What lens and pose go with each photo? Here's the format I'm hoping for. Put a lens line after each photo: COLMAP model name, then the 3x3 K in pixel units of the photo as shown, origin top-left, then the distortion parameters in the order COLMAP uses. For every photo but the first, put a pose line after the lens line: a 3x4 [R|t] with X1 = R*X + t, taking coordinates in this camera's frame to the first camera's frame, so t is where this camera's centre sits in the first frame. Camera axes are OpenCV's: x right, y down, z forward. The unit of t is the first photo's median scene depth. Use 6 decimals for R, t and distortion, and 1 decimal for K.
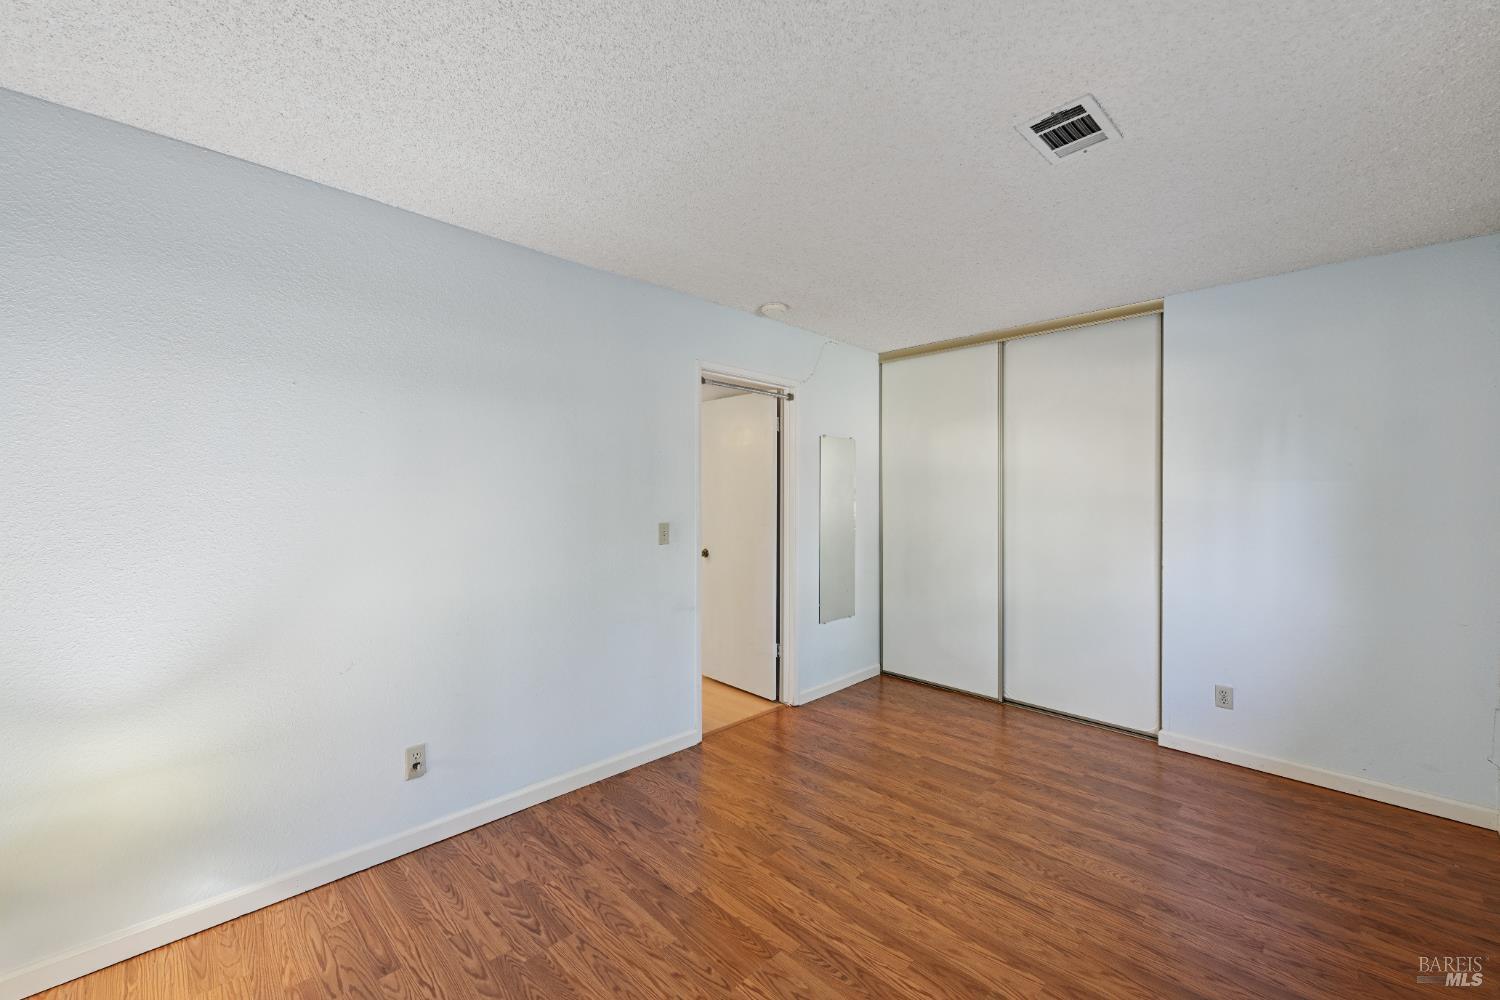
lens RADIAL K [[593.8, 0, 747.9], [0, 593.8, 491.5], [0, 0, 1]] dist [-0.001756, 0.000184]
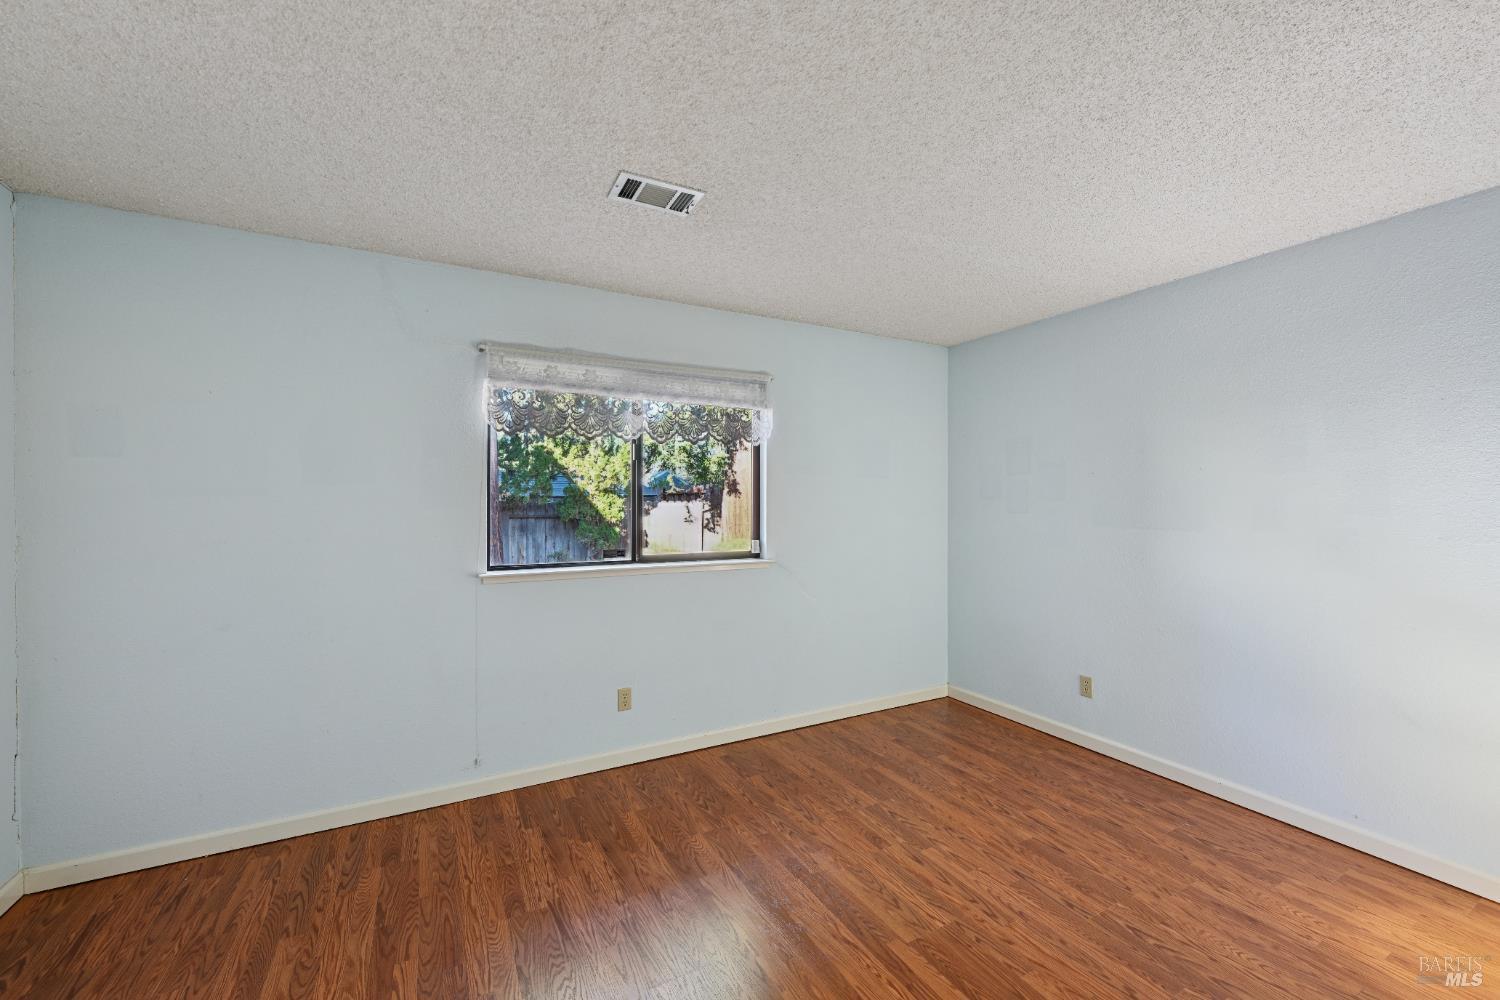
lens RADIAL K [[593.8, 0, 747.9], [0, 593.8, 491.5], [0, 0, 1]] dist [-0.001756, 0.000184]
pose [[-0.958641, 0.002567, 0.284608, 0.025161], [-0.000467, 0.999944, -0.010591, -0.000459], [-0.284619, -0.010286, -0.958585, 2.015547]]
